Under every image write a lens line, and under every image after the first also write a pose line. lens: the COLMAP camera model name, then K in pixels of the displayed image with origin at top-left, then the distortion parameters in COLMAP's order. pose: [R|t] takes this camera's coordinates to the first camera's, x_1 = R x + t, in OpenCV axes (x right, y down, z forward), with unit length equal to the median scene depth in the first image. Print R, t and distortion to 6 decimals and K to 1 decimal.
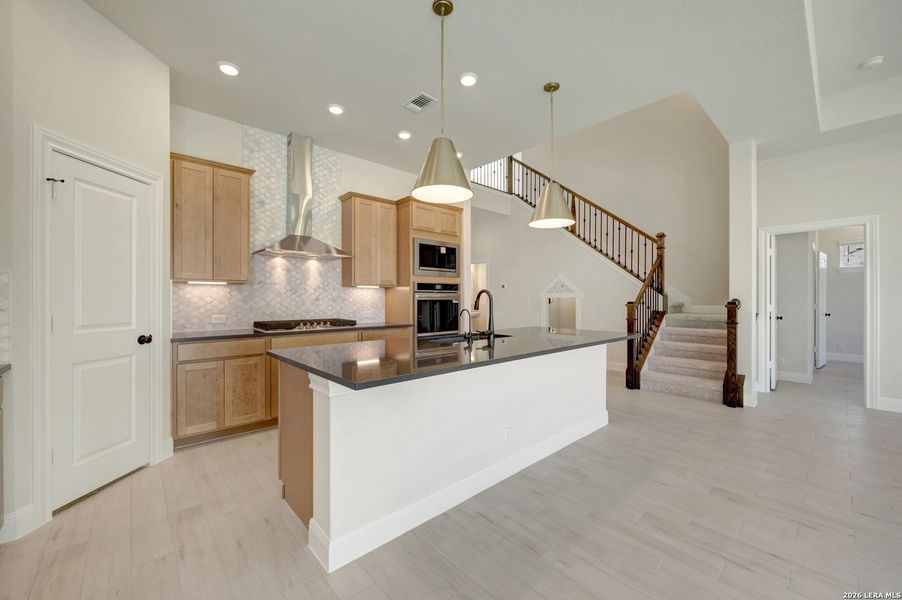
lens RADIAL K [[355.8, 0, 453.3], [0, 355.8, 300.3], [0, 0, 1]] dist [0.000251, -0.001375]
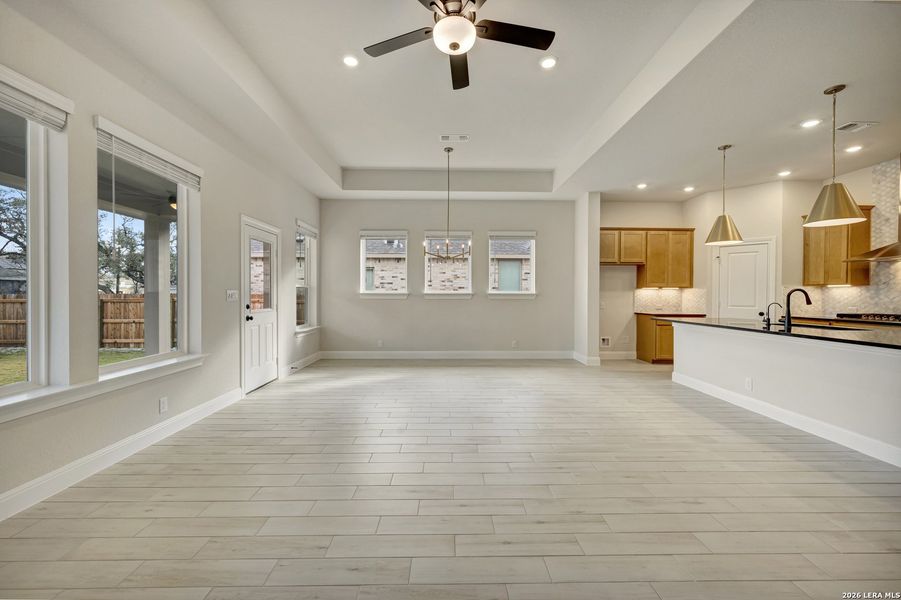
lens RADIAL K [[355.4, 0, 454.0], [0, 355.4, 297.4], [0, 0, 1]] dist [0.000251, -0.001375]
pose [[-0.655019, 0.003582, -0.755604, 1.376867], [-0.006112, 0.999931, 0.010039, -0.002907], [0.755588, 0.011194, -0.654952, 0.655484]]
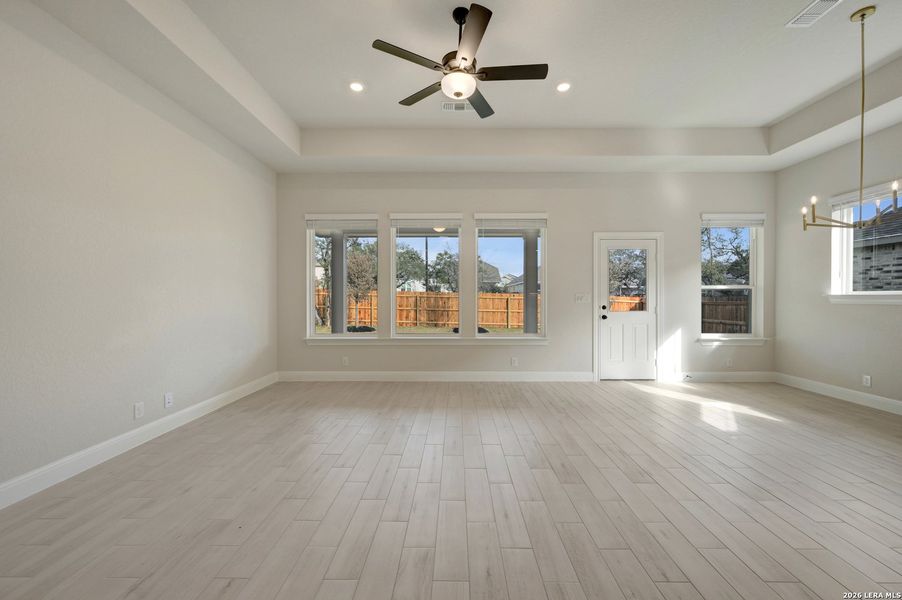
lens RADIAL K [[355.8, 0, 451.1], [0, 355.8, 297.9], [0, 0, 1]] dist [0.000251, -0.001375]
pose [[-0.731439, -0.001222, 0.681905, 0.480350], [0.002514, 0.999987, 0.004488, -0.002818], [-0.681902, 0.004997, -0.731427, 0.805669]]
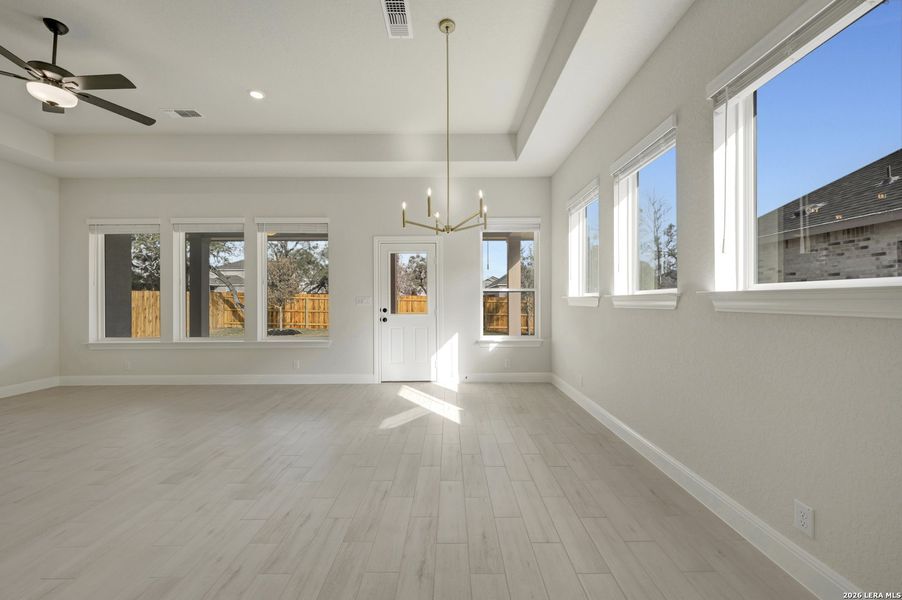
lens RADIAL K [[355.8, 0, 451.9], [0, 355.8, 298.4], [0, 0, 1]] dist [0.000251, -0.001375]
pose [[-0.742241, 0.006418, 0.670102, -0.119507], [0.006982, 0.999974, -0.001844, -0.000098], [-0.670096, 0.003310, -0.742267, 0.278495]]
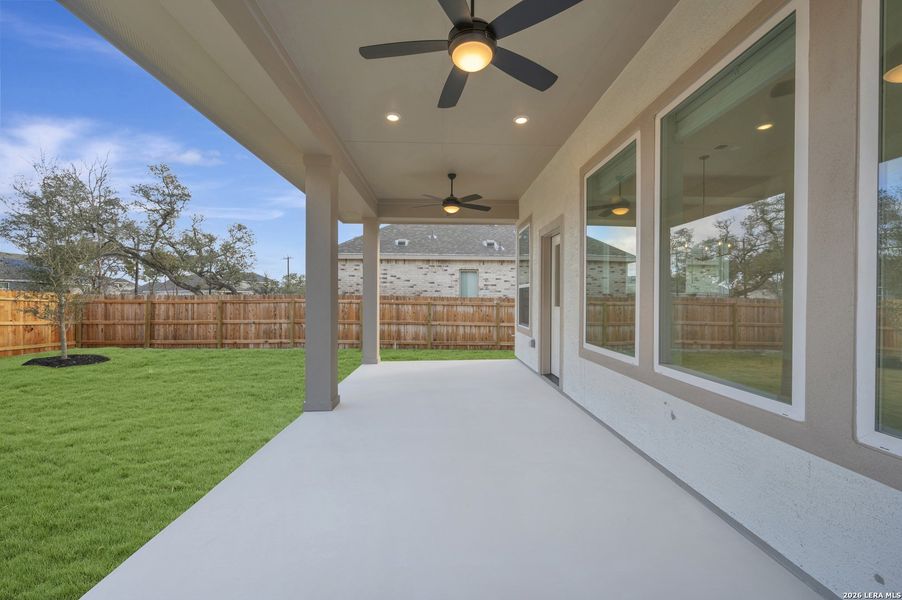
lens RADIAL K [[355.8, 0, 451.3], [0, 355.8, 299.2], [0, 0, 1]] dist [0.000251, -0.001375]
pose [[-0.636687, -0.000654, -0.771122, 2.129356], [-0.008017, 0.999951, 0.005771, 0.019215], [0.771080, 0.009856, -0.636662, -0.116078]]
